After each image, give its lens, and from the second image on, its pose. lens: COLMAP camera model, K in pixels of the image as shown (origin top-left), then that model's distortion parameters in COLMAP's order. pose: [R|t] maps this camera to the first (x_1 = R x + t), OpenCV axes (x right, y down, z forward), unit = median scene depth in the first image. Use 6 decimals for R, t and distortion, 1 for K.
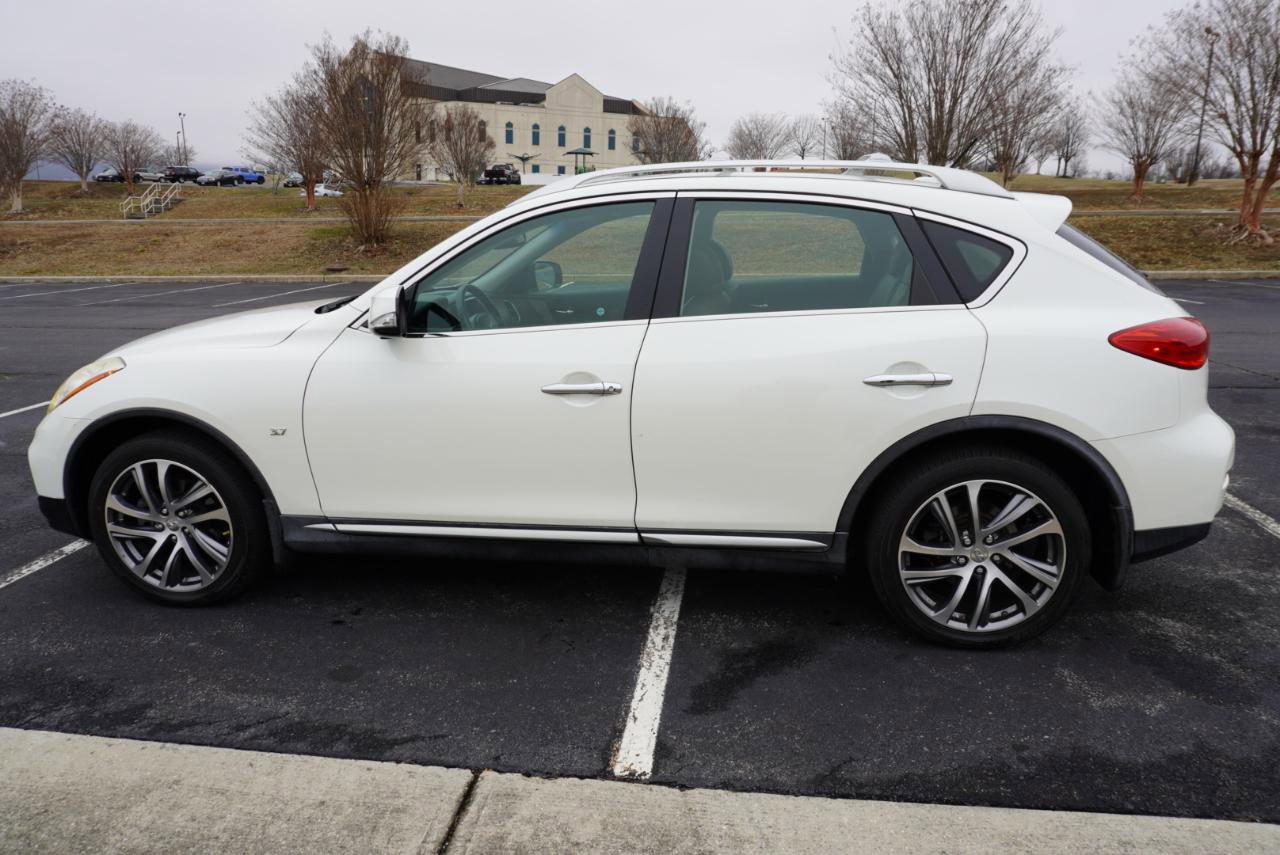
lens RADIAL K [[856.6, 0, 640.0], [0, 856.6, 427.5], [0, 0, 1]] dist [-0.053828, 0.041046]
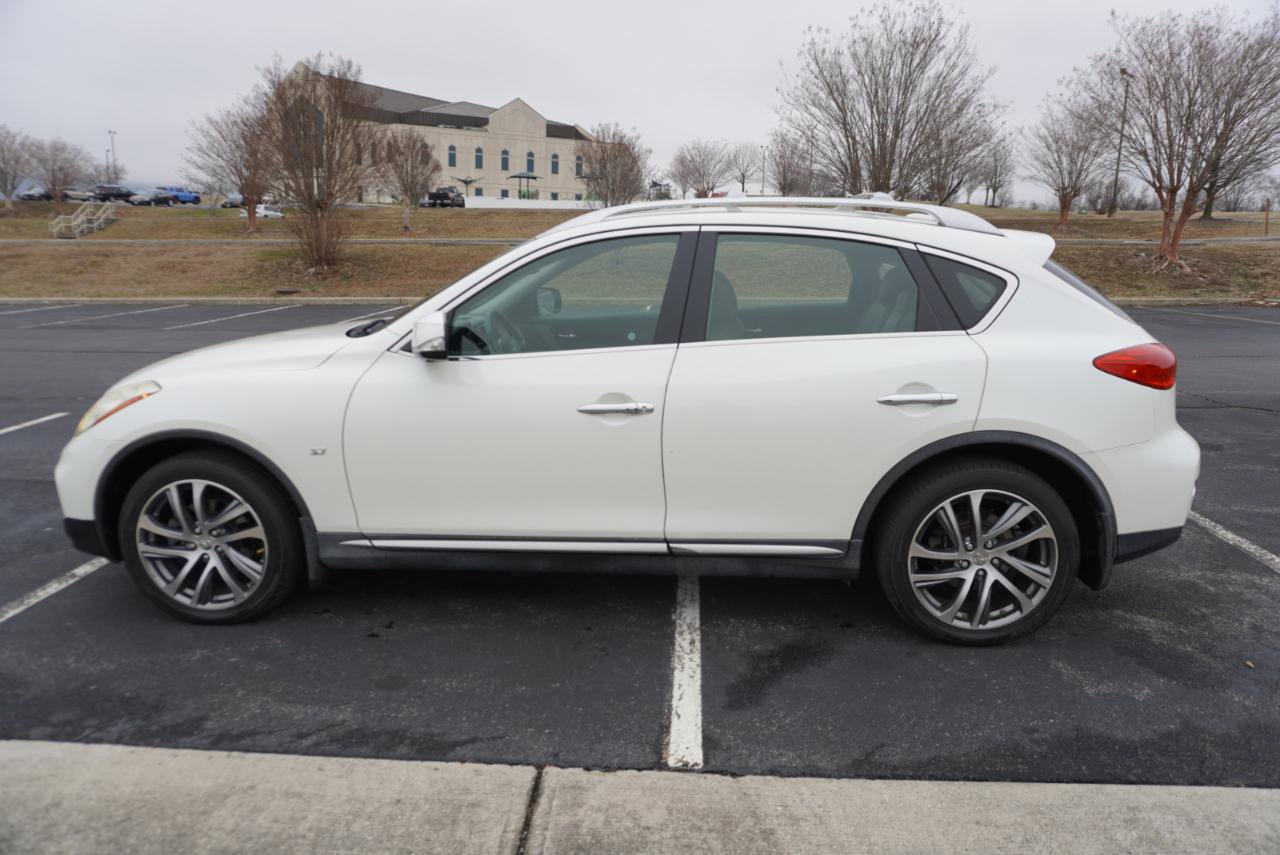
lens RADIAL K [[856.6, 0, 640.0], [0, 856.6, 427.5], [0, 0, 1]] dist [-0.053828, 0.041046]
pose [[0.997636, -0.005192, 0.068521, -0.107846], [0.007052, 0.999612, -0.026934, 0.006840], [-0.068355, 0.027353, 0.997286, -0.063916]]
